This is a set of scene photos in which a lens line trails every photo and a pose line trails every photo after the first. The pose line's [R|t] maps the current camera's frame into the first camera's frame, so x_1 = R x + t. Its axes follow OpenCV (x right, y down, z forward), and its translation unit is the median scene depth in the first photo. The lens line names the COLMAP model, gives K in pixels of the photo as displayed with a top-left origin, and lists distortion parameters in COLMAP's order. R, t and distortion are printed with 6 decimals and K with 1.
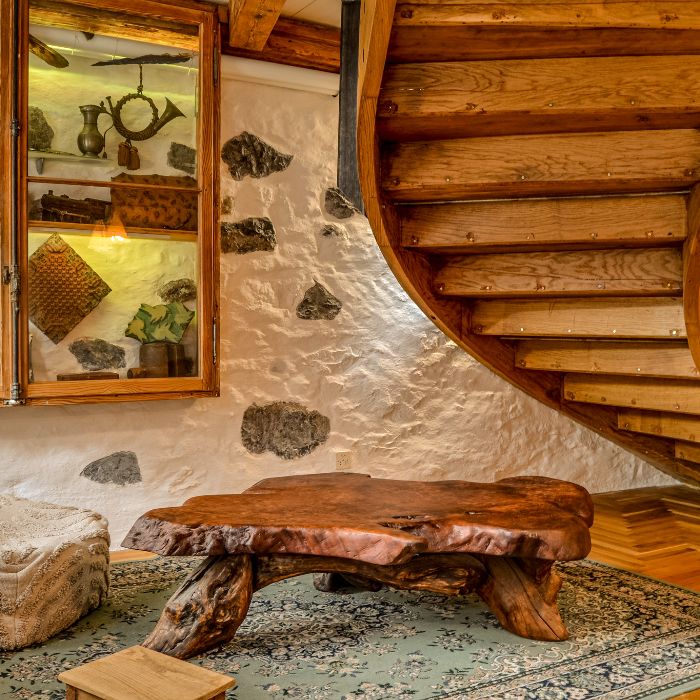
lens RADIAL K [[830.4, 0, 350.1], [0, 830.4, 351.1], [0, 0, 1]] dist [-0.051697, 0.000000]
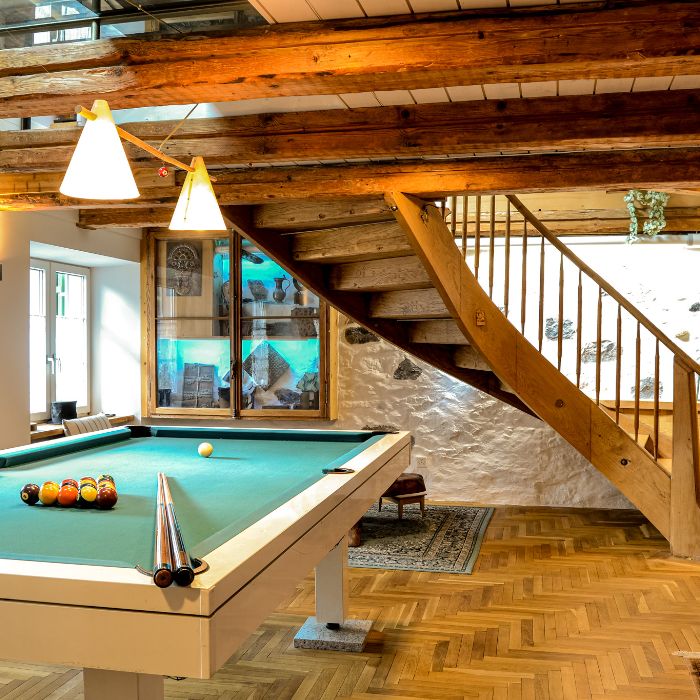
lens RADIAL K [[830.4, 0, 350.2], [0, 830.4, 349.3], [0, 0, 1]] dist [-0.051697, 0.000000]
pose [[0.736194, 0.002680, -0.676765, 1.010193], [-0.010735, 0.999913, -0.007718, -0.083528], [0.676685, 0.012947, 0.736159, -0.344653]]
